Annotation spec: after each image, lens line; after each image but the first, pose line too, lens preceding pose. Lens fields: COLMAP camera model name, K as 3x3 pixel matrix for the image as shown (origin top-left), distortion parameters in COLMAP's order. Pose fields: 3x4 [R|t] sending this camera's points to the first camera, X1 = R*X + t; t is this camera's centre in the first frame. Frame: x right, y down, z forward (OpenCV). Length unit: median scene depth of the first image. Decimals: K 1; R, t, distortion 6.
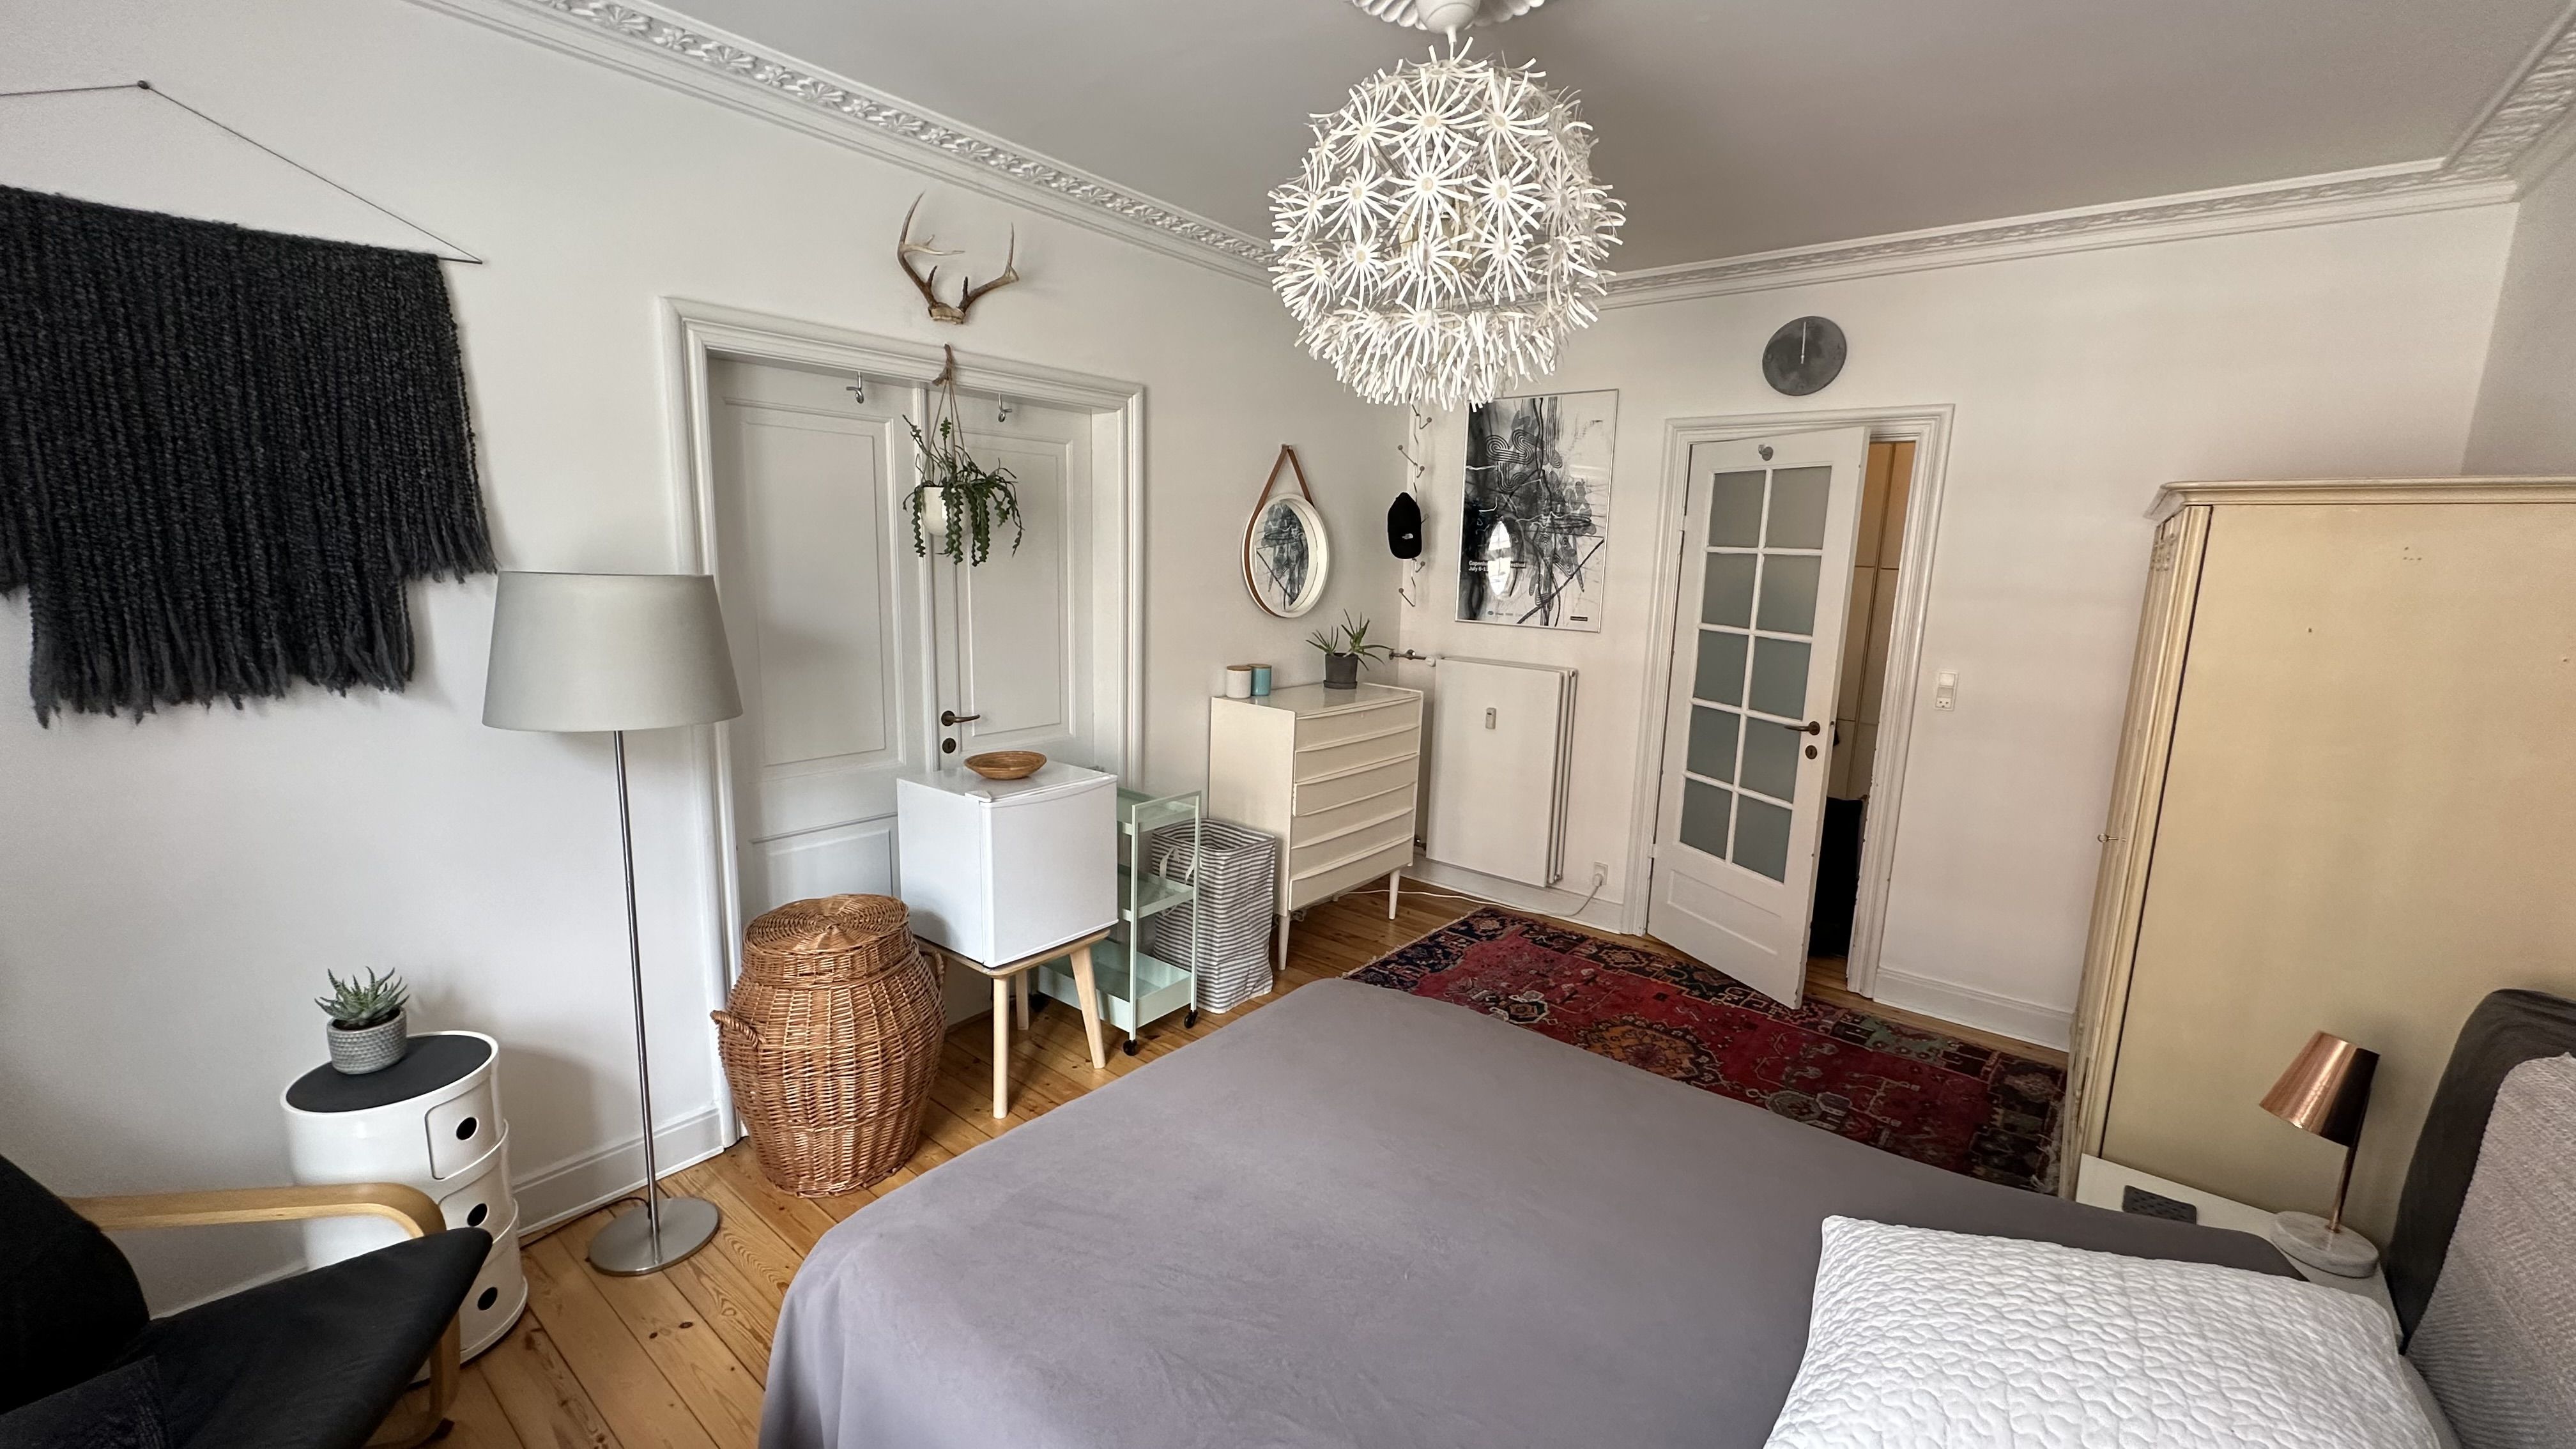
lens RADIAL K [[1021.0, 0, 1290.6], [0, 1021.0, 717.1], [0, 0, 1]] dist [-0.007596, 0.000462]
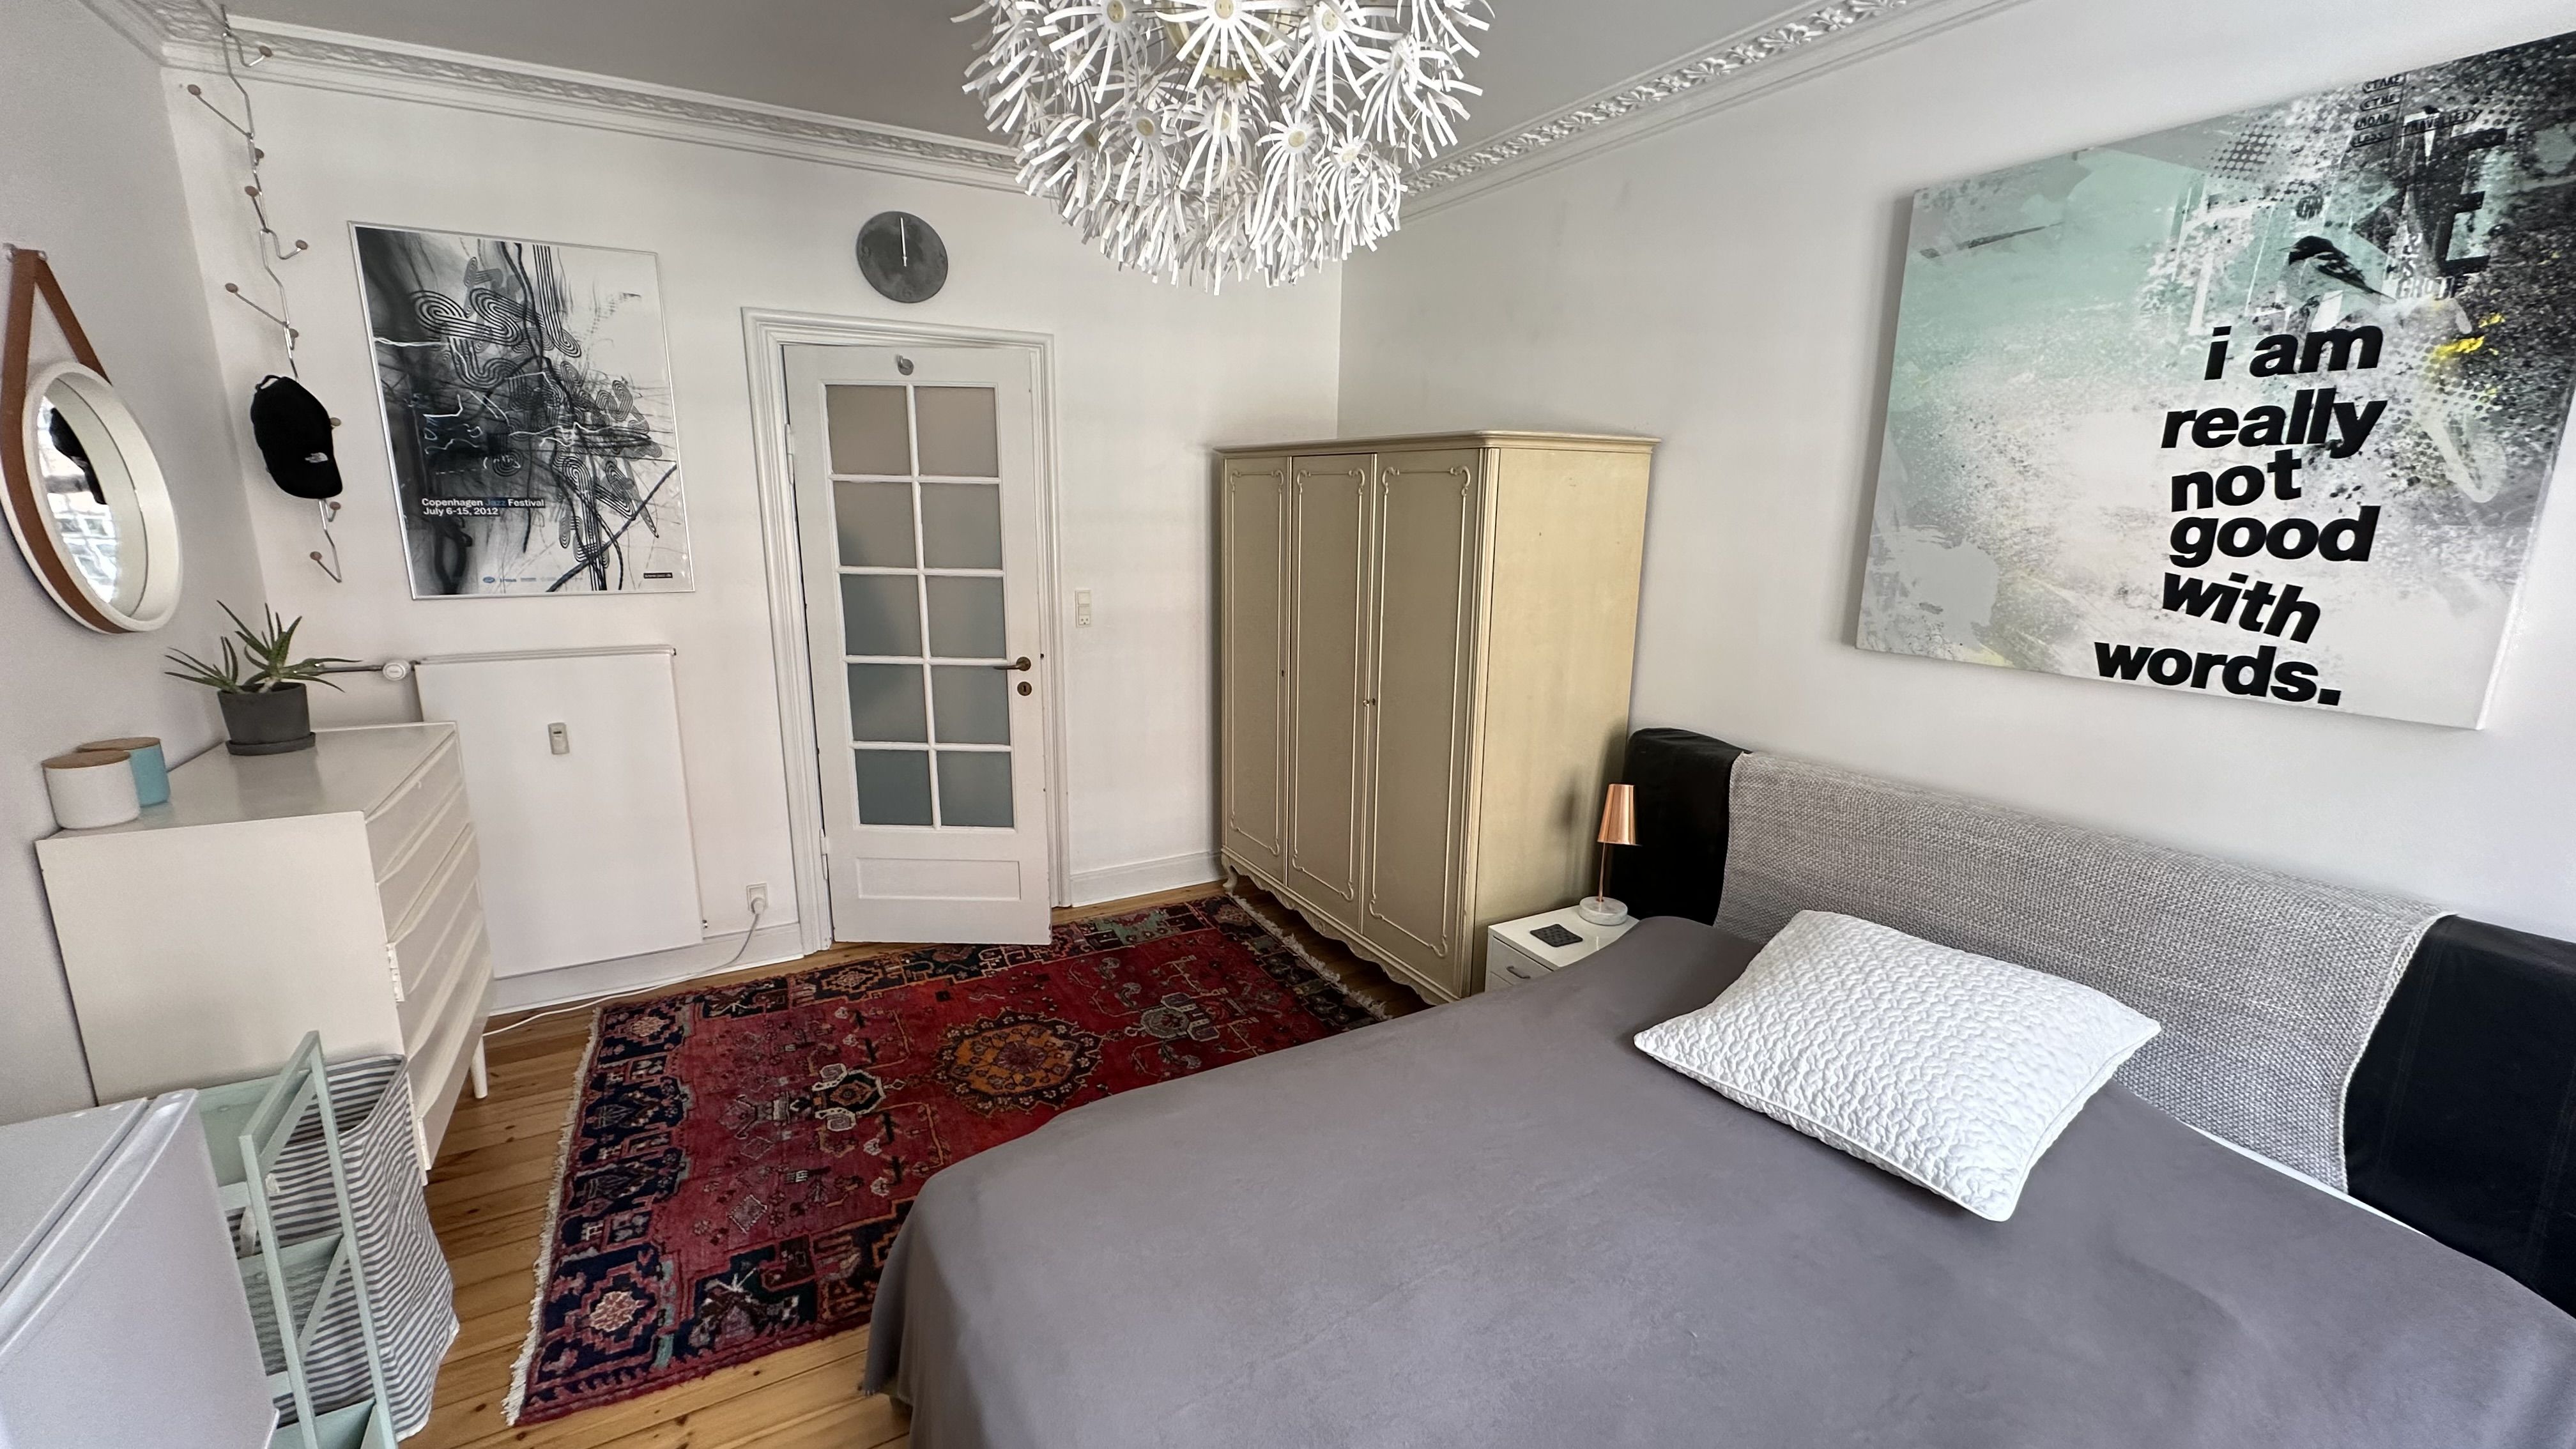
lens RADIAL K [[1021.0, 0, 1290.4], [0, 1021.0, 720.1], [0, 0, 1]] dist [-0.007596, 0.000462]
pose [[0.362938, -0.220750, 0.905288, -0.250545], [0.150933, 0.972631, 0.176661, -0.061474], [-0.919508, 0.072521, 0.386323, 0.343797]]
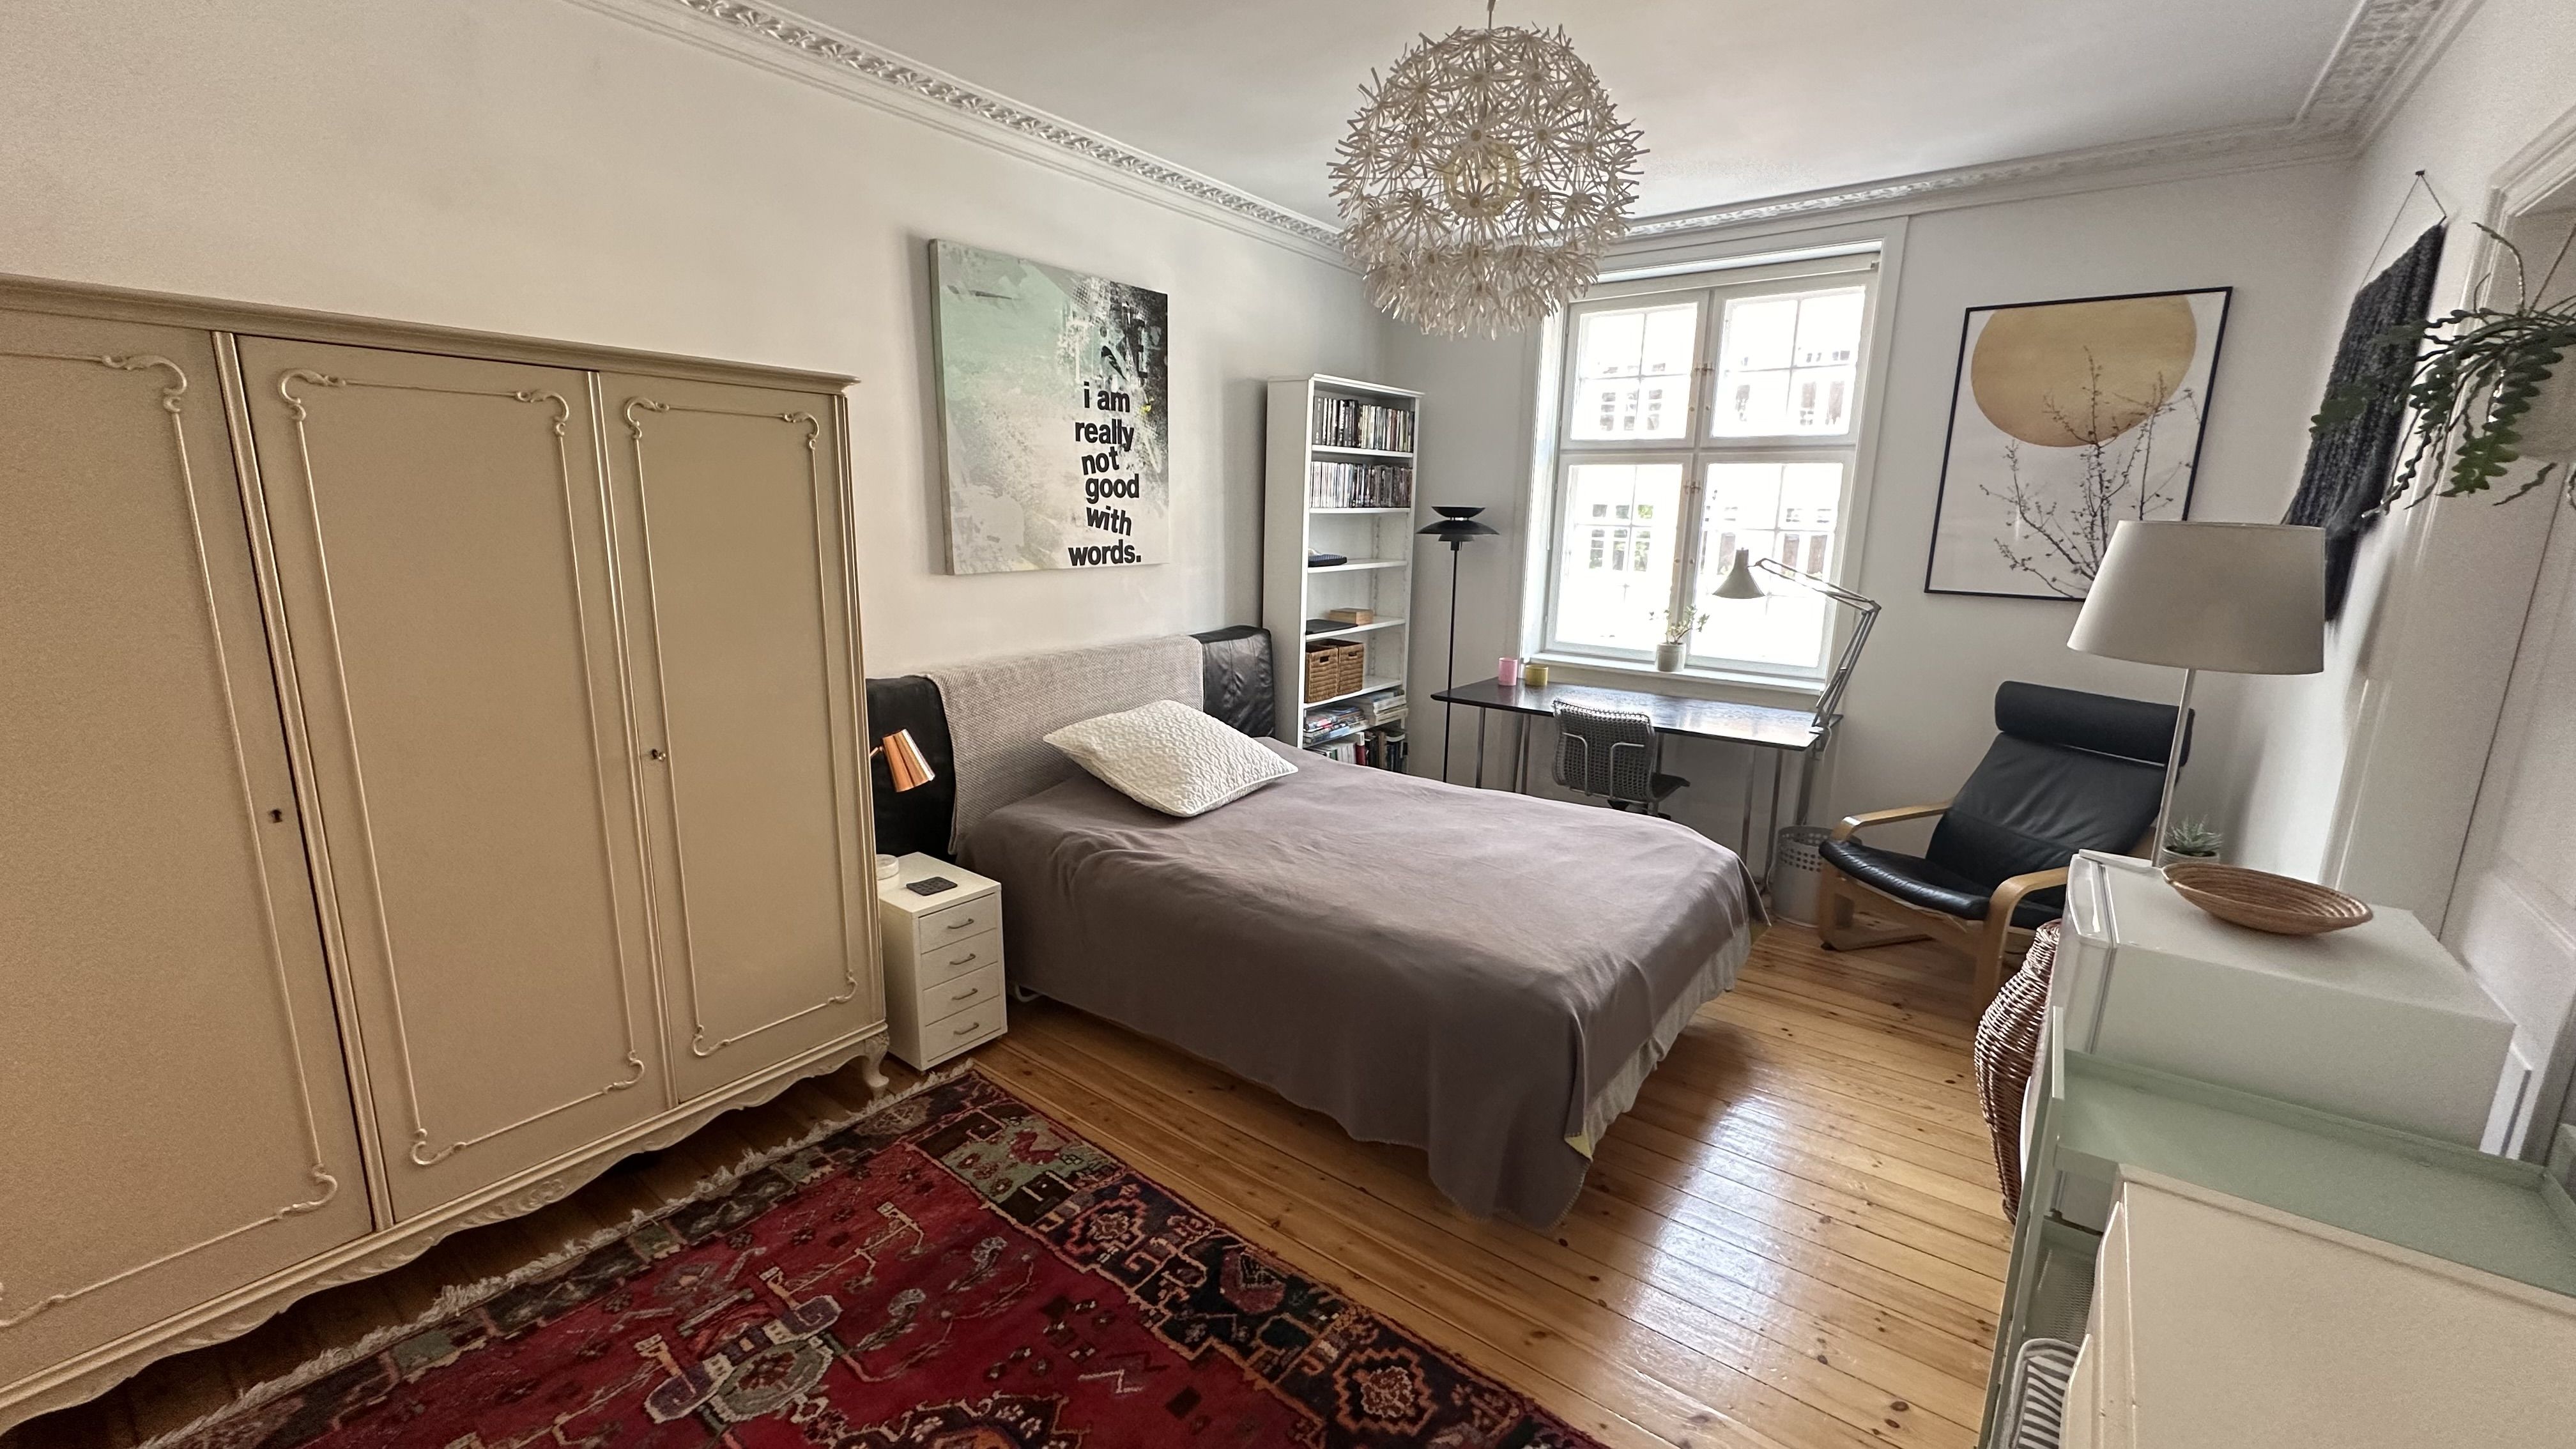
lens RADIAL K [[1021.0, 0, 1286.0], [0, 1021.0, 720.0], [0, 0, 1]] dist [-0.007596, 0.000462]
pose [[-0.998535, -0.042277, -0.033758, 0.176919], [-0.051718, 0.929086, 0.366231, -0.148512], [0.015881, 0.367441, -0.929911, 1.057267]]
